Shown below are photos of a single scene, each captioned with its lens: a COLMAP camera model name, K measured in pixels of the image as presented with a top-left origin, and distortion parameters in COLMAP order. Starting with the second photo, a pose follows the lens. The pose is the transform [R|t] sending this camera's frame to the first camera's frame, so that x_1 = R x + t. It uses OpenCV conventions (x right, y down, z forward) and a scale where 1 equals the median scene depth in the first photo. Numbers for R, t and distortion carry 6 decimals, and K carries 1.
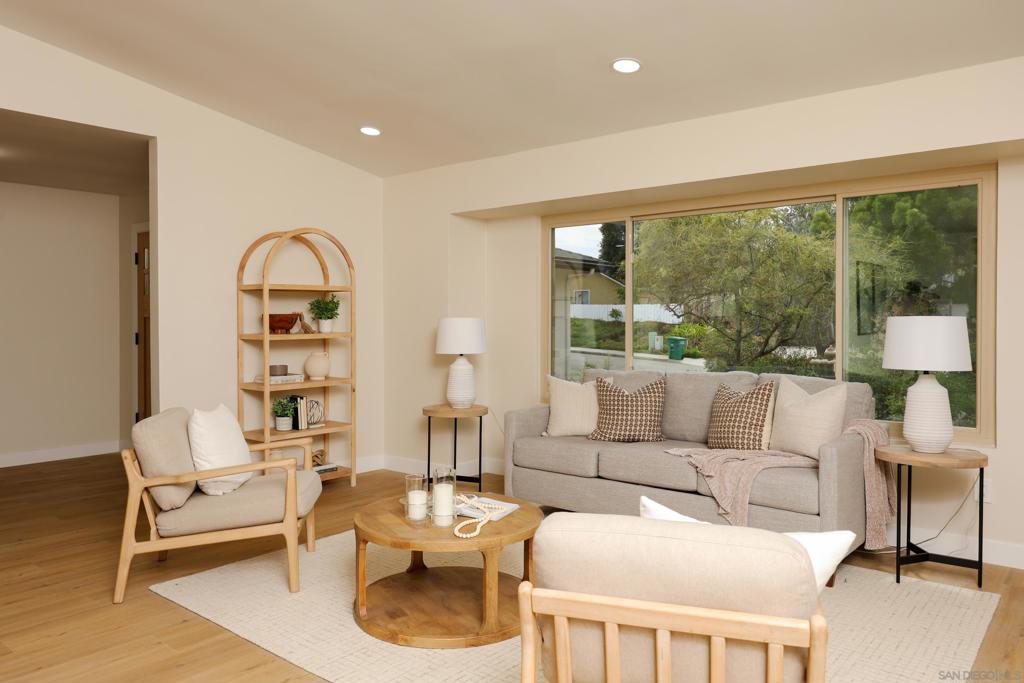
lens RADIAL K [[722.8, 0, 512.0], [0, 722.8, 341.5], [0, 0, 1]] dist [-0.002488, -0.000766]
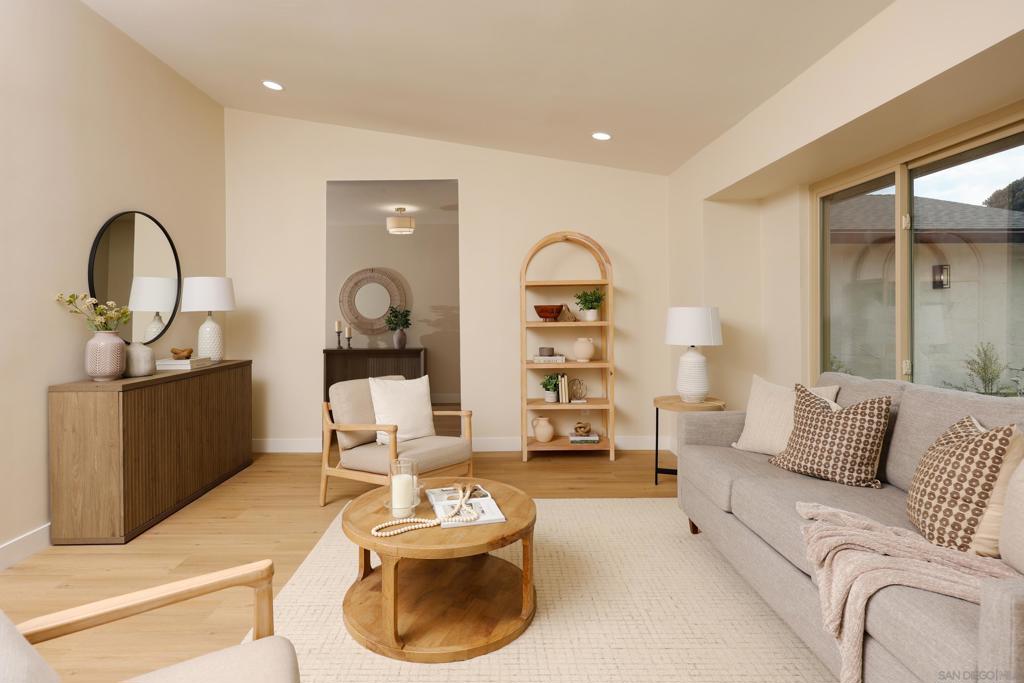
lens RADIAL K [[539.8, 0, 508.0], [0, 539.8, 314.5], [0, 0, 1]] dist [0.002331, 0.000138]
pose [[0.644020, 0.002411, -0.765005, 0.329878], [-0.019439, 0.999724, -0.013213, -0.009440], [0.764762, 0.023381, 0.643889, 0.363513]]
